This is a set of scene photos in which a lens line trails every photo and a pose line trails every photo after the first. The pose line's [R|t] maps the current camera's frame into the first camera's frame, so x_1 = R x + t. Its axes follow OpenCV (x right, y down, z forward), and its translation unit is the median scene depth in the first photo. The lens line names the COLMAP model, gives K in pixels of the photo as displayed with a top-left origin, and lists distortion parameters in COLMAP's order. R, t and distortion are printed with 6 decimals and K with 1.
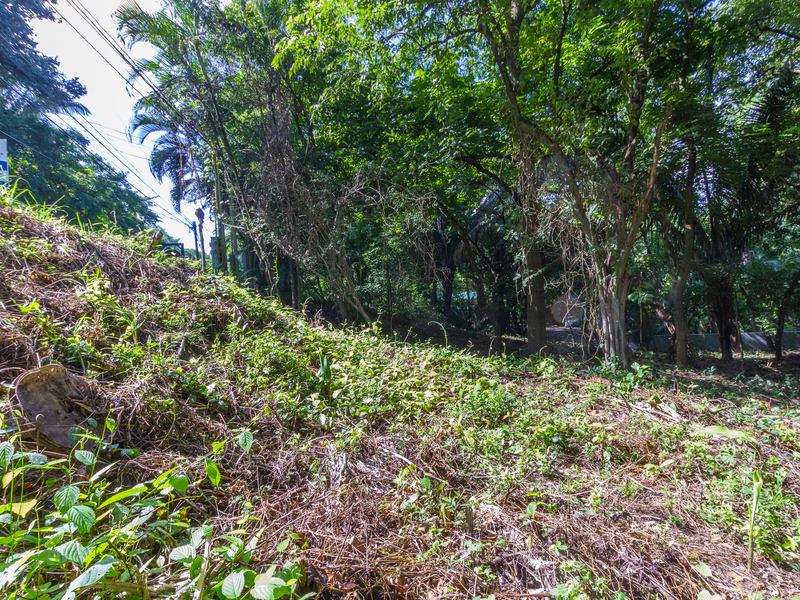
lens RADIAL K [[405.3, 0, 405.7], [0, 405.3, 307.8], [0, 0, 1]] dist [0.011785, -0.005226]
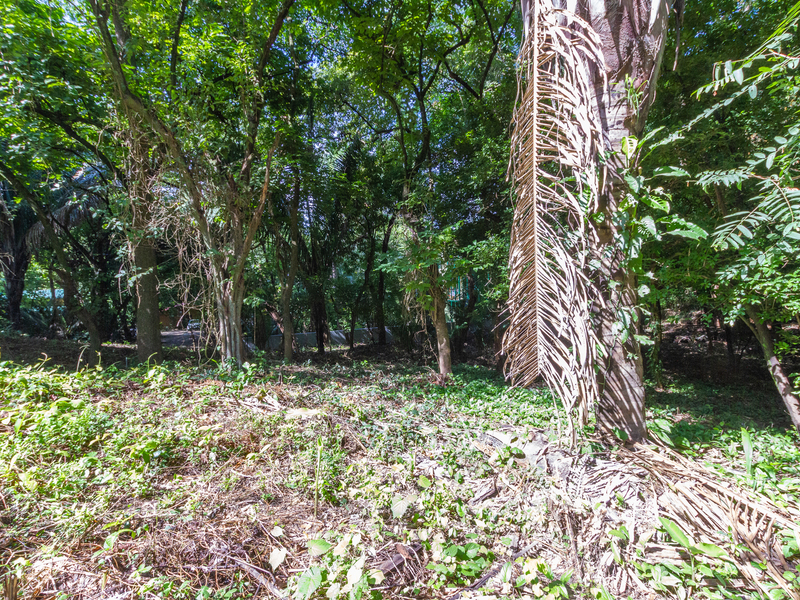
lens RADIAL K [[405.3, 0, 404.3], [0, 405.3, 307.9], [0, 0, 1]] dist [0.011785, -0.005226]
pose [[0.650165, 0.012803, 0.759685, 0.012267], [-0.007569, 0.999918, -0.010374, -0.000462], [-0.759755, 0.000994, 0.650208, -0.011513]]
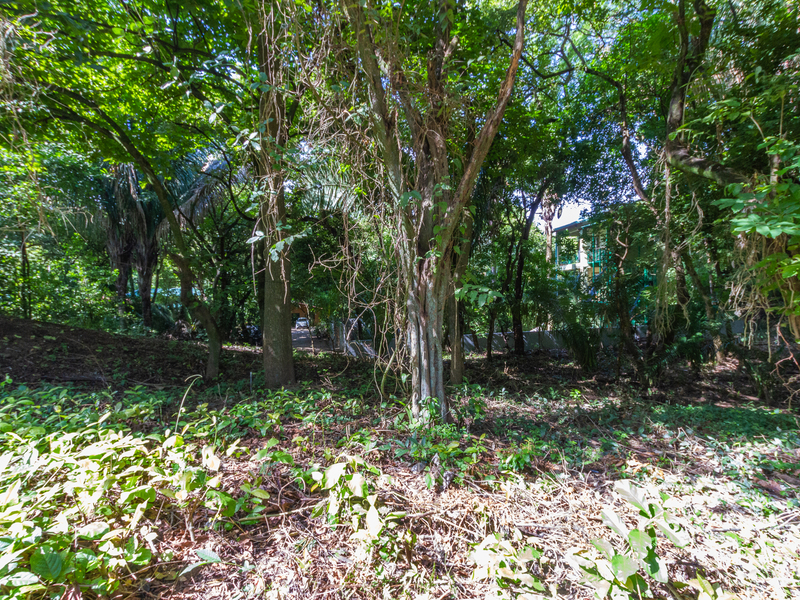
lens RADIAL K [[405.3, 0, 402.0], [0, 405.3, 302.8], [0, 0, 1]] dist [0.011785, -0.005226]
pose [[0.801946, 0.027121, 0.596781, 0.140837], [-0.019822, 0.999627, -0.018792, 0.000000], [-0.597068, 0.003241, 0.802184, 0.552364]]
